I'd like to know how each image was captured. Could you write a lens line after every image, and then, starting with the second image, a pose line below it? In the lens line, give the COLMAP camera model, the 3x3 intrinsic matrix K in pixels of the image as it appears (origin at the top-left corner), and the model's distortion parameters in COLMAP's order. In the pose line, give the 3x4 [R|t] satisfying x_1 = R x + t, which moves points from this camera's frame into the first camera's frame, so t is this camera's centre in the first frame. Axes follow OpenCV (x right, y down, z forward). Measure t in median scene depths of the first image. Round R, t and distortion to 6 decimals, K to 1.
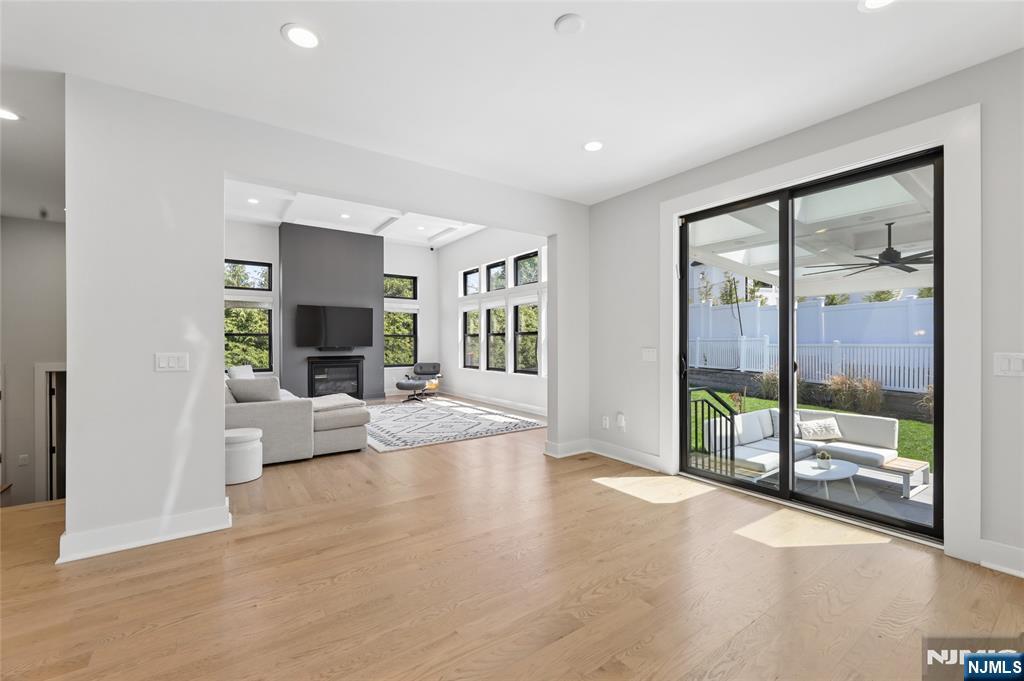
lens RADIAL K [[417.9, 0, 522.0], [0, 417.9, 341.4], [0, 0, 1]] dist [-0.007487, 0.001616]
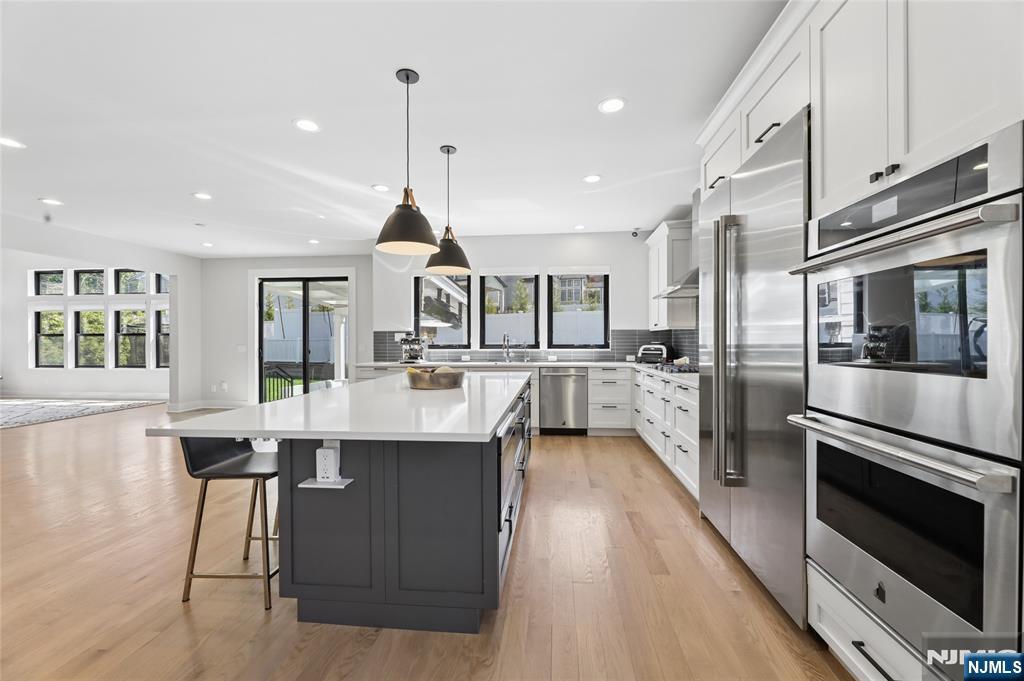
lens RADIAL K [[417.9, 0, 513.4], [0, 417.9, 343.3], [0, 0, 1]] dist [-0.007487, 0.001616]
pose [[0.662302, -0.002804, 0.749231, -0.193267], [-0.000155, 0.999992, 0.003879, 0.001368], [-0.749237, -0.002685, 0.662297, -0.771496]]
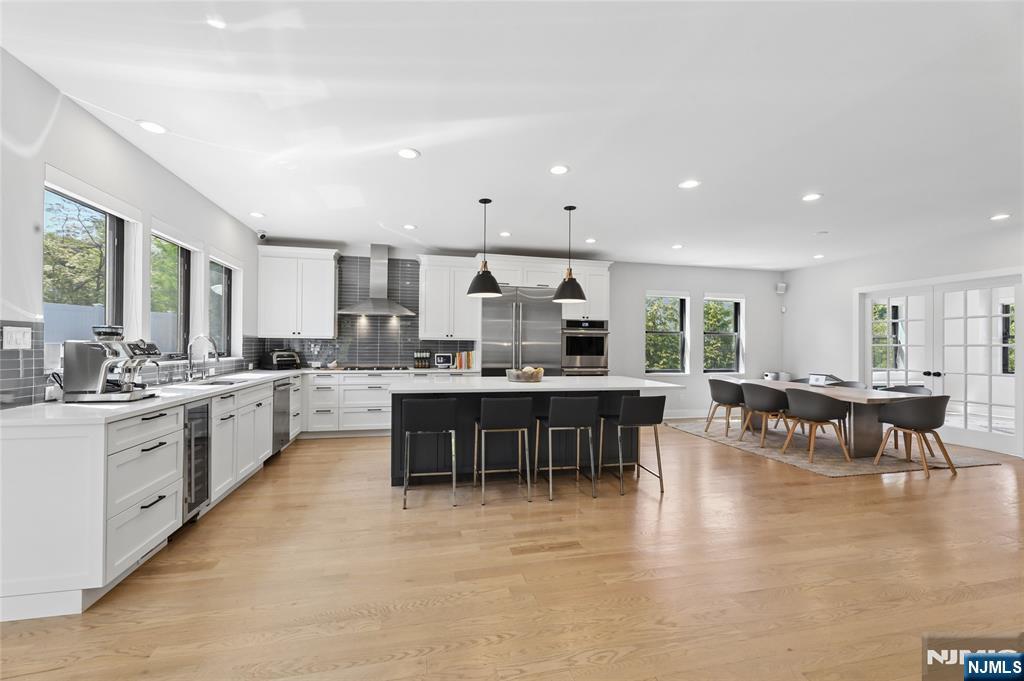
lens RADIAL K [[417.9, 0, 512.9], [0, 417.9, 343.0], [0, 0, 1]] dist [-0.007487, 0.001616]
pose [[-0.929614, -0.002226, 0.368527, -0.141709], [-0.006875, 0.999912, -0.011303, -0.004551], [-0.368470, -0.013041, -0.929548, 0.291162]]
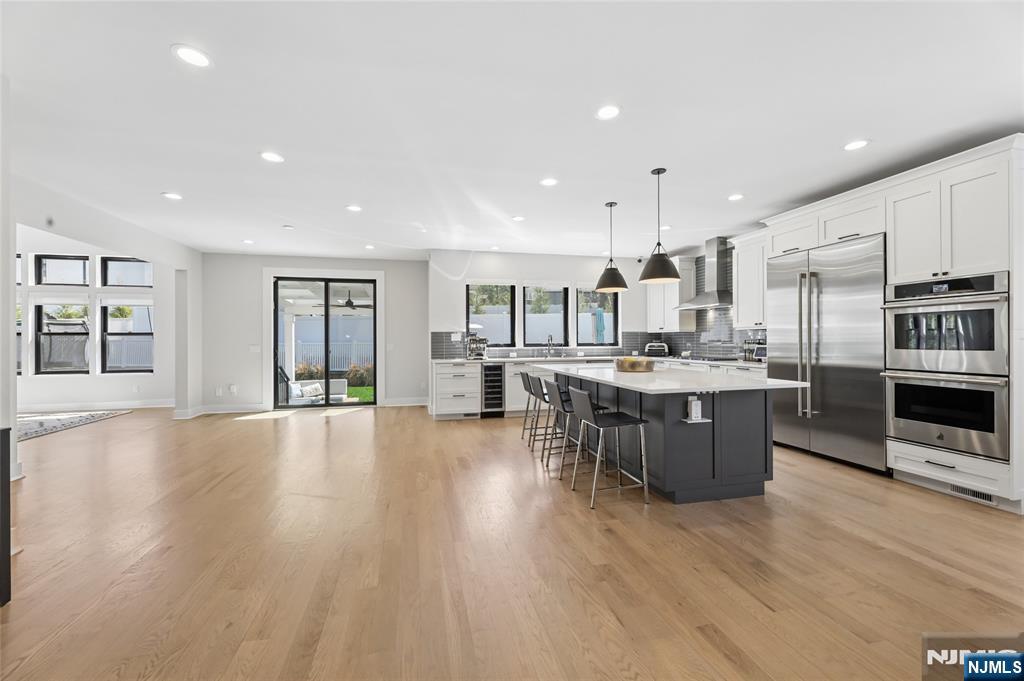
lens RADIAL K [[417.9, 0, 505.7], [0, 417.9, 341.4], [0, 0, 1]] dist [-0.007487, 0.001616]
pose [[0.380754, -0.001251, 0.924676, -0.628655], [0.003174, 0.999995, 0.000046, 0.002003], [-0.924671, 0.002918, 0.380756, -0.455575]]
